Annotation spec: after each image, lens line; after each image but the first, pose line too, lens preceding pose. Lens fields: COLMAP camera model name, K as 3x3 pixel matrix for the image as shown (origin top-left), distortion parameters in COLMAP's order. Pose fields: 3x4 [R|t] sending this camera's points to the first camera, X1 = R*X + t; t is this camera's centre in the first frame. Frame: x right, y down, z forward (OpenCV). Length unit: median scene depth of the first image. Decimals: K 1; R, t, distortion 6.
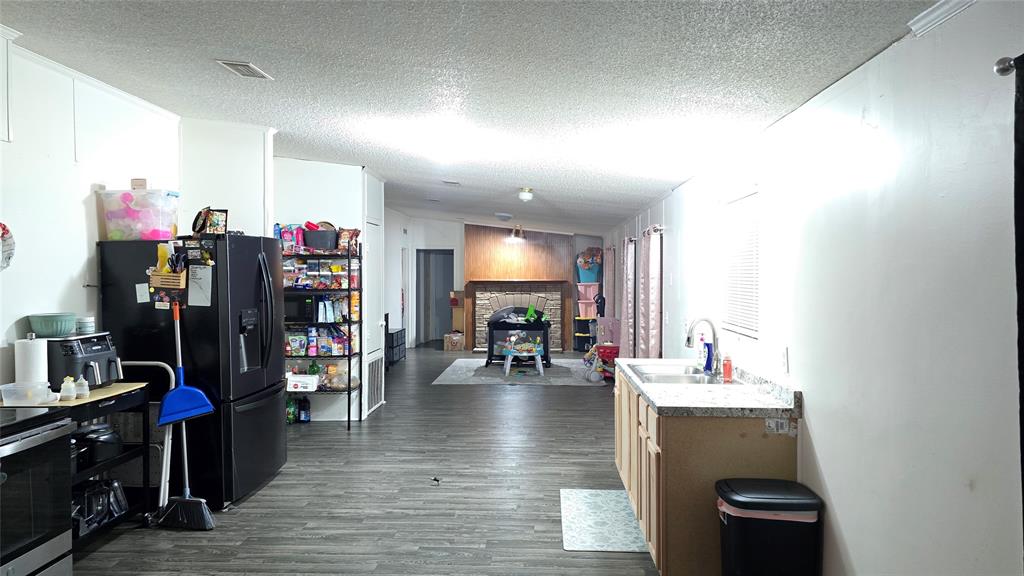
lens RADIAL K [[693.6, 0, 520.2], [0, 693.6, 288.3], [0, 0, 1]] dist [0.049317, -0.021966]
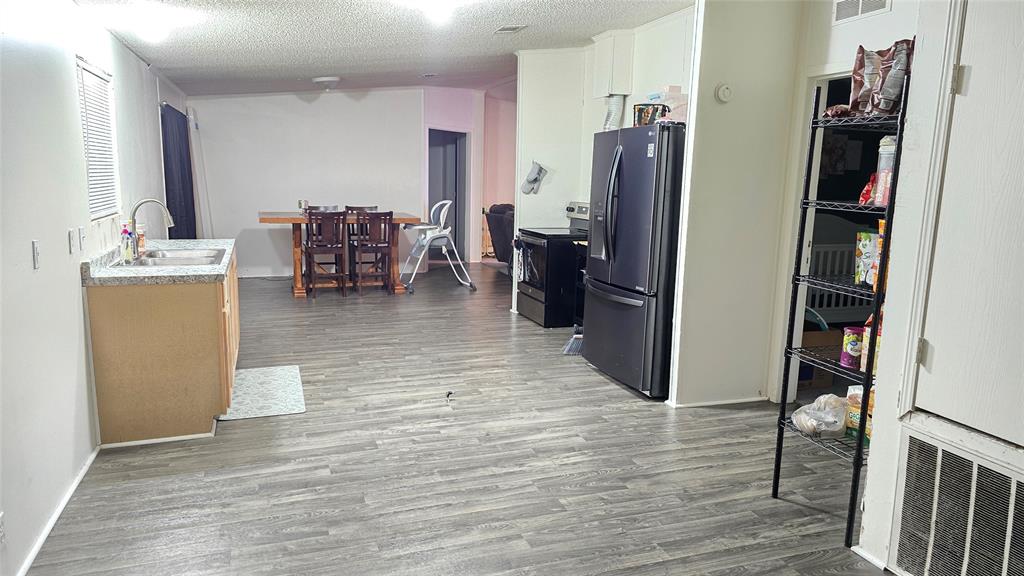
lens RADIAL K [[693.6, 0, 517.0], [0, 693.6, 285.4], [0, 0, 1]] dist [0.049317, -0.021966]
pose [[-0.928855, 0.038100, -0.368479, 0.130289], [-0.030877, 0.983273, 0.179503, -0.029676], [0.369155, 0.178110, -0.912141, 1.911650]]
